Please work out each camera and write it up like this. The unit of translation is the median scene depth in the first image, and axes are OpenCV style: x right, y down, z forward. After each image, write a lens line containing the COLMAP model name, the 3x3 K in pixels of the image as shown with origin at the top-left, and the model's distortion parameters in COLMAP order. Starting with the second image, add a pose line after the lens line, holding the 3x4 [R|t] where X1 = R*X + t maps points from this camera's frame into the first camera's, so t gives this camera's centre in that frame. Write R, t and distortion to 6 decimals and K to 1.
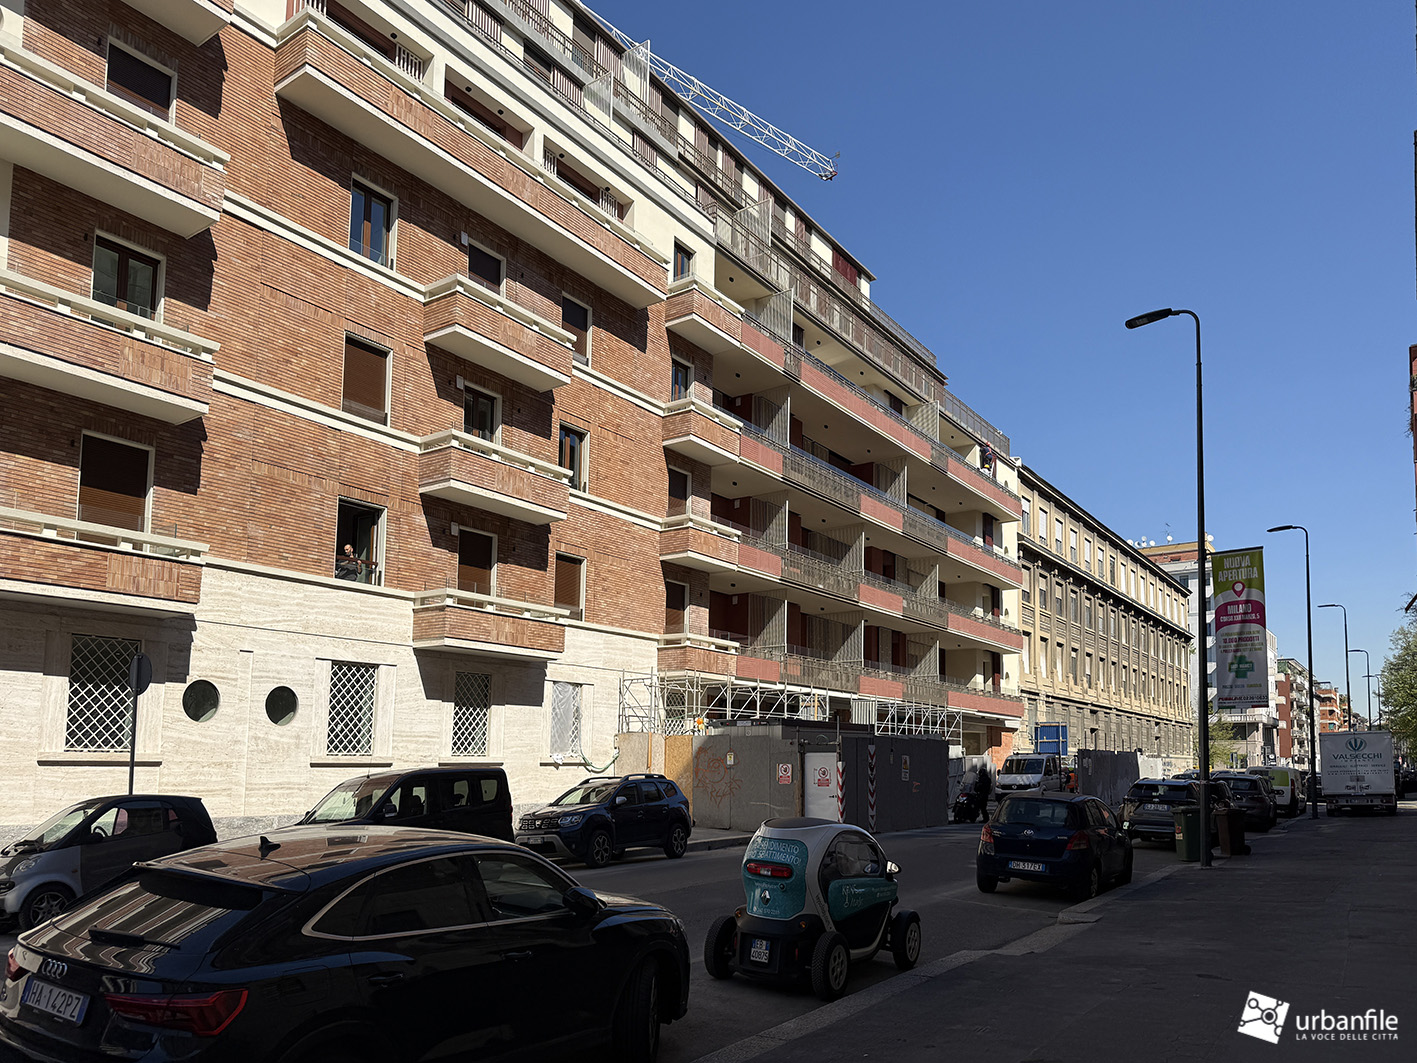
lens RADIAL K [[1017.9, 0, 717.0], [0, 1017.9, 696.5], [0, 0, 1]] dist [0.042157, -0.004172]
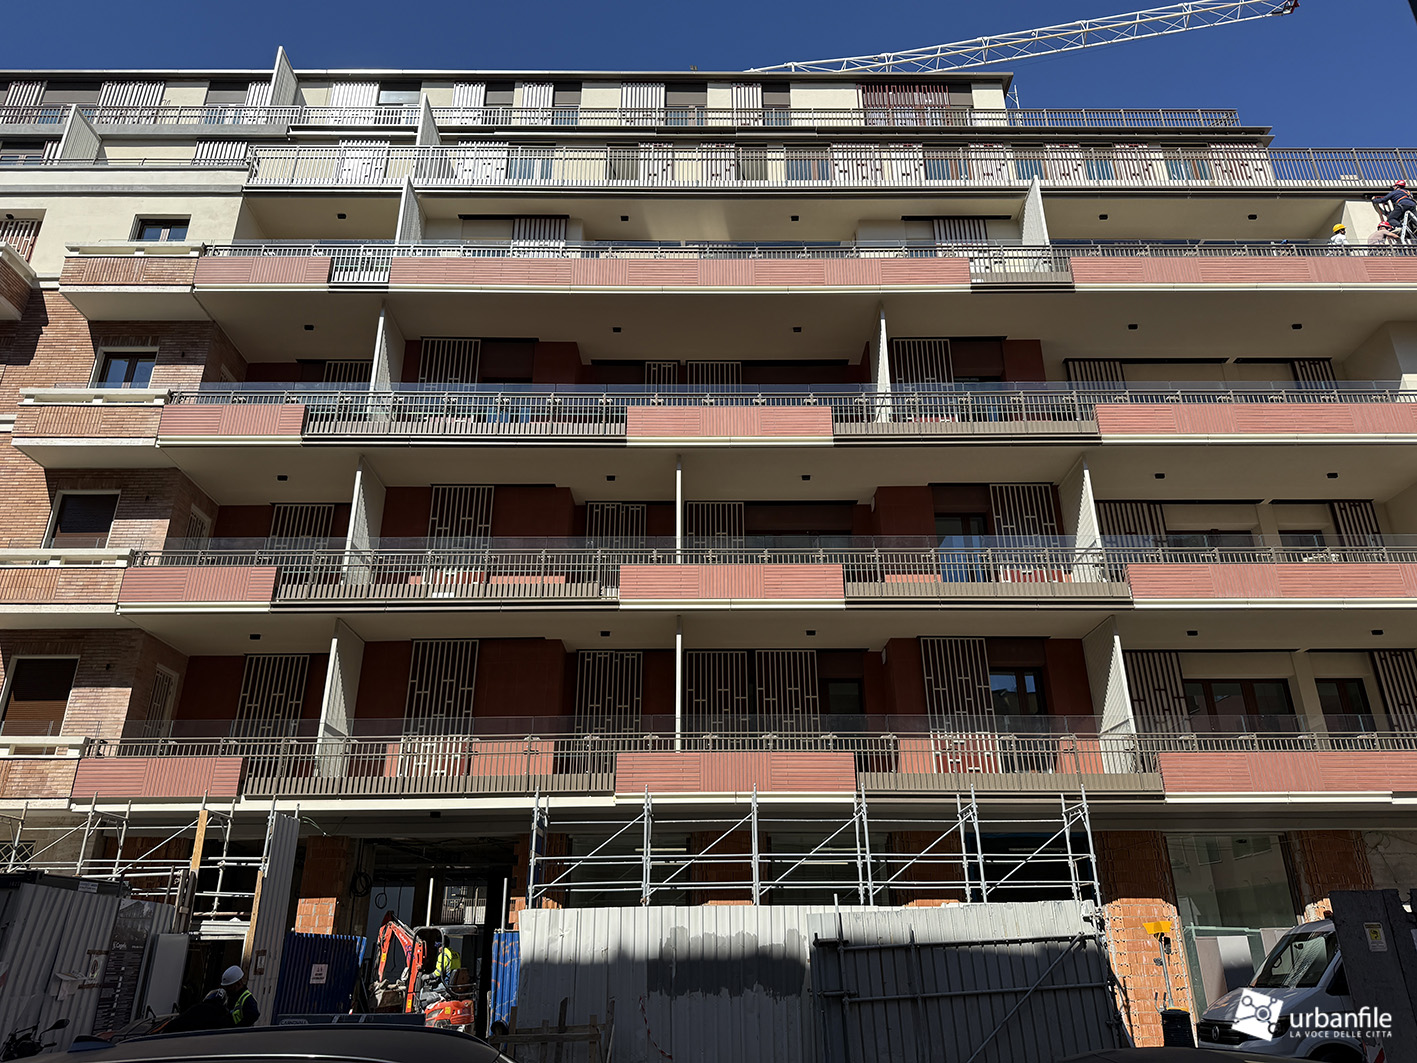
lens RADIAL K [[1012.2, 0, 711.4], [0, 1012.2, 537.3], [0, 0, 1]] dist [0.056886, -0.064444]
pose [[0.576807, -0.339350, -0.743058, 0.451431], [0.069162, 0.926651, -0.369507, 0.051775], [0.813948, 0.161743, 0.557968, 0.639491]]
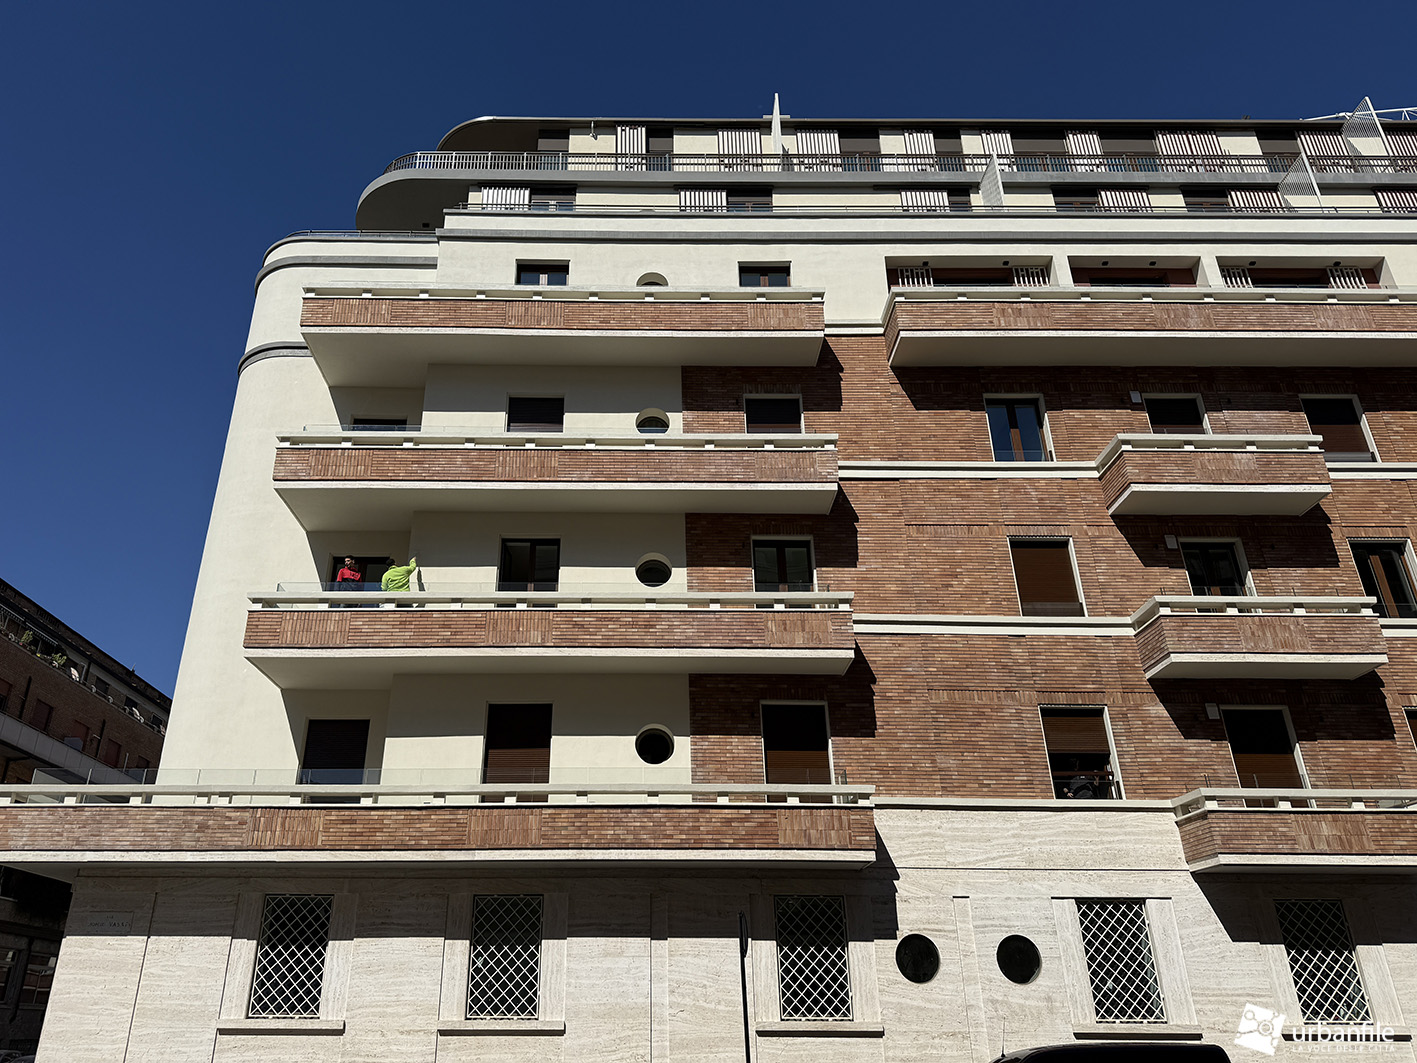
lens RADIAL K [[1012.2, 0, 704.3], [0, 1012.2, 556.9], [0, 0, 1]] dist [0.056886, -0.064444]
pose [[0.570923, -0.348778, -0.743237, 0.180831], [0.052602, 0.918958, -0.390832, 0.019729], [0.819317, 0.184039, 0.543001, 0.257346]]
